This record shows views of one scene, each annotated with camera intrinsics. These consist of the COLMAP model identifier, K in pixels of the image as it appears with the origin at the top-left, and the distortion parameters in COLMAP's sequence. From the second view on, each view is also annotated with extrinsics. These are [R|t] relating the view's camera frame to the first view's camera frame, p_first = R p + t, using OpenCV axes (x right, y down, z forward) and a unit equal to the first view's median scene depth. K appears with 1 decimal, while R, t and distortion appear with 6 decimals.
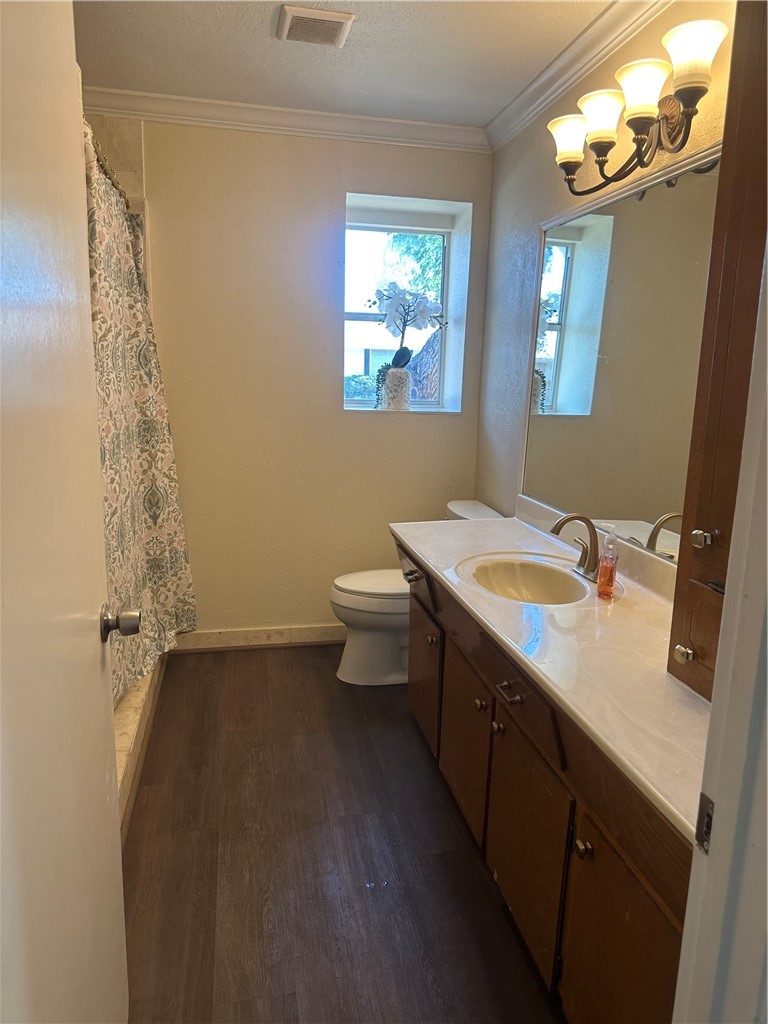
lens RADIAL K [[729.0, 0, 397.8], [0, 729.0, 521.0], [0, 0, 1]] dist [0.155581, -0.271989]
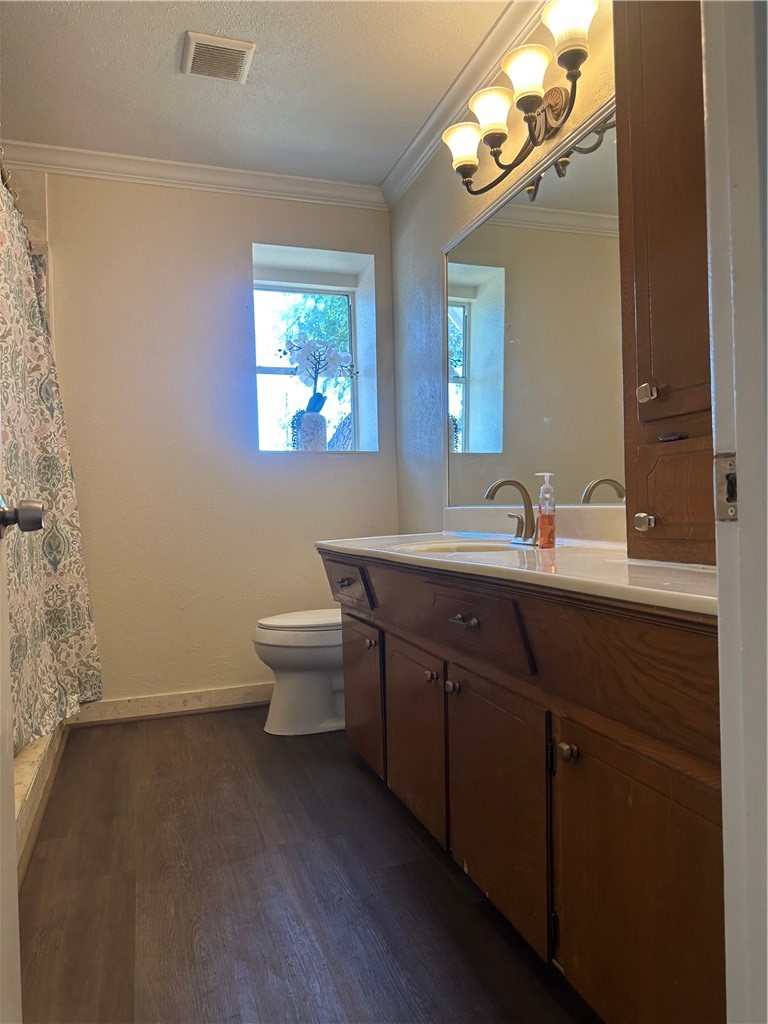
lens RADIAL K [[728.1, 0, 391.5], [0, 728.1, 507.2], [0, 0, 1]] dist [0.163524, -0.287753]
pose [[0.991586, -0.058107, 0.115673, -0.019755], [0.079299, 0.978961, -0.188009, 0.141176], [-0.102315, 0.195600, 0.975332, 0.048935]]
